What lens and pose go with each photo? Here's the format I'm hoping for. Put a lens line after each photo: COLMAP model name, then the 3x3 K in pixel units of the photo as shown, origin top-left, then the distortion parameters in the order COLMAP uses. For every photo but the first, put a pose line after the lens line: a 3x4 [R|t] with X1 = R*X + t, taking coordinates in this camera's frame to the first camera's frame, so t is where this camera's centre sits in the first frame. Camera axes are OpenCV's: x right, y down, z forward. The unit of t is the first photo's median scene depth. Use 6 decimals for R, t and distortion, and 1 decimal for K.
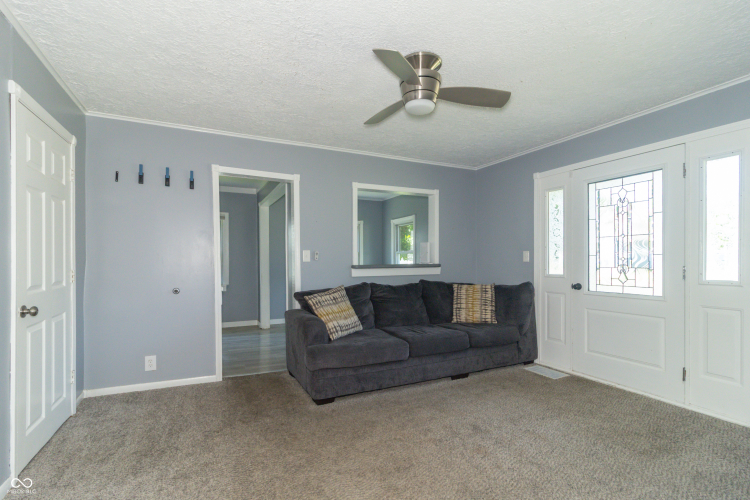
lens RADIAL K [[352.2, 0, 374.6], [0, 352.2, 259.6], [0, 0, 1]] dist [0.001155, 0.000164]
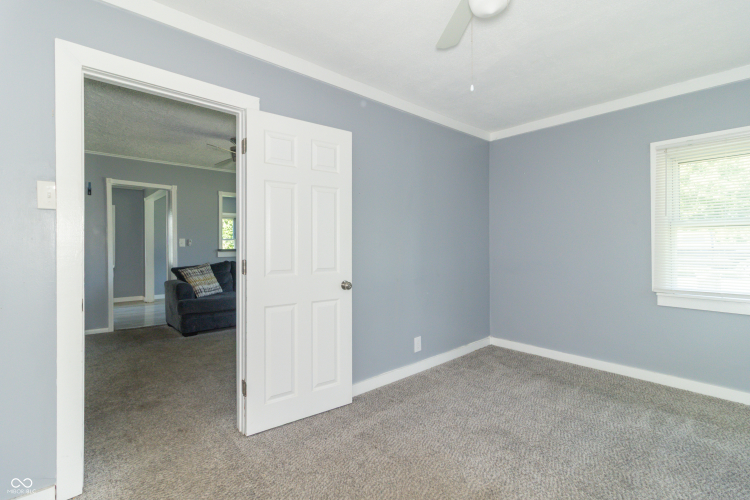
lens RADIAL K [[341.8, 0, 375.6], [0, 341.8, 243.8], [0, 0, 1]] dist [0.000639, 0.000112]
pose [[0.961527, 0.004881, 0.274667, 0.193600], [-0.005425, 0.999985, 0.001221, -0.012605], [-0.274657, -0.002664, 0.961539, -0.590429]]
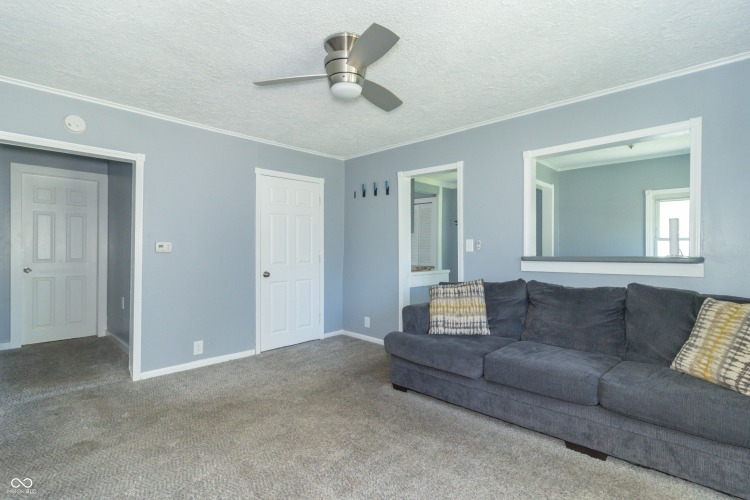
lens RADIAL K [[364.0, 0, 375.0], [0, 364.0, 250.0], [0, 0, 1]] dist [0.000278, -0.000011]
pose [[0.349741, -0.000666, -0.936846, 0.667668], [-0.000130, 1.000000, -0.000759, 0.002195], [0.936847, 0.000387, 0.349741, 0.455654]]
